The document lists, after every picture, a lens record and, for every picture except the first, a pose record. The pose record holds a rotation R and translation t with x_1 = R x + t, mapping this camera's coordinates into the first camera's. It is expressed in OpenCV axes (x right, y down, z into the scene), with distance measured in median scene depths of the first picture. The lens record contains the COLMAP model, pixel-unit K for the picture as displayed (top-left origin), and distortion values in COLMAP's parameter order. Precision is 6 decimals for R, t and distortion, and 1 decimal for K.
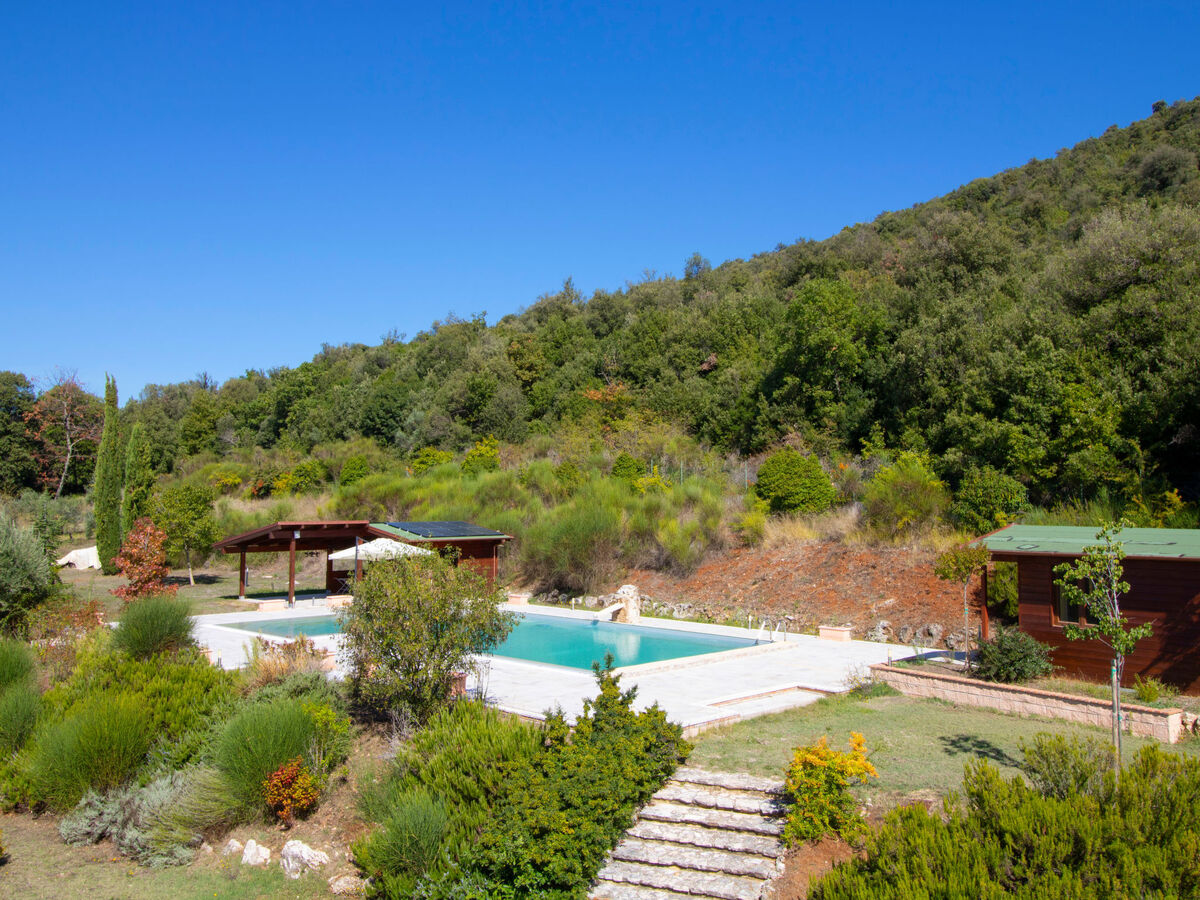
lens RADIAL K [[860.6, 0, 599.8], [0, 860.6, 452.4], [0, 0, 1]] dist [0.003712, 0.000259]
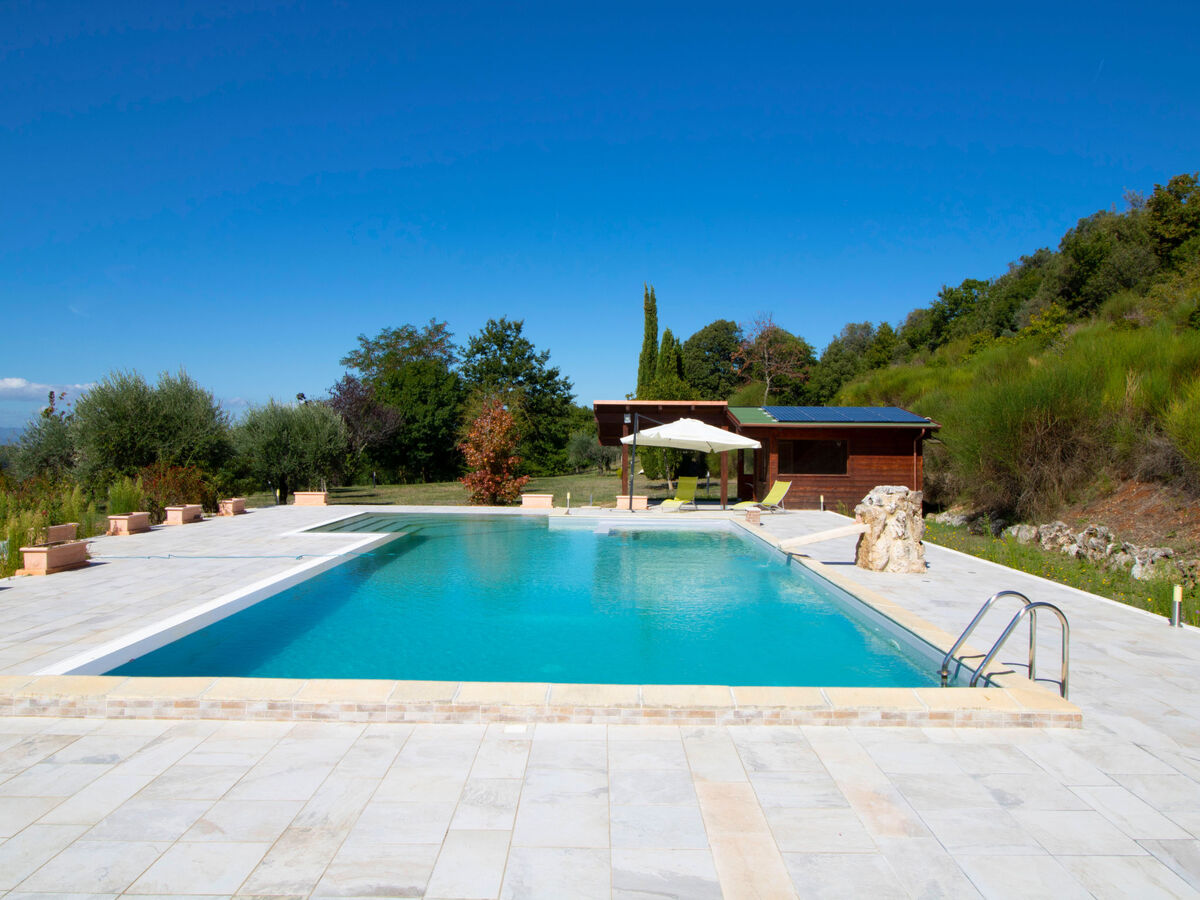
lens RADIAL K [[860.6, 0, 600.0], [0, 860.6, 443.4], [0, 0, 1]] dist [0.003712, 0.000259]
pose [[0.728418, 0.008982, -0.685075, 0.077199], [0.040814, 0.997569, 0.056476, 0.033363], [0.683917, -0.069098, 0.726280, 0.189877]]
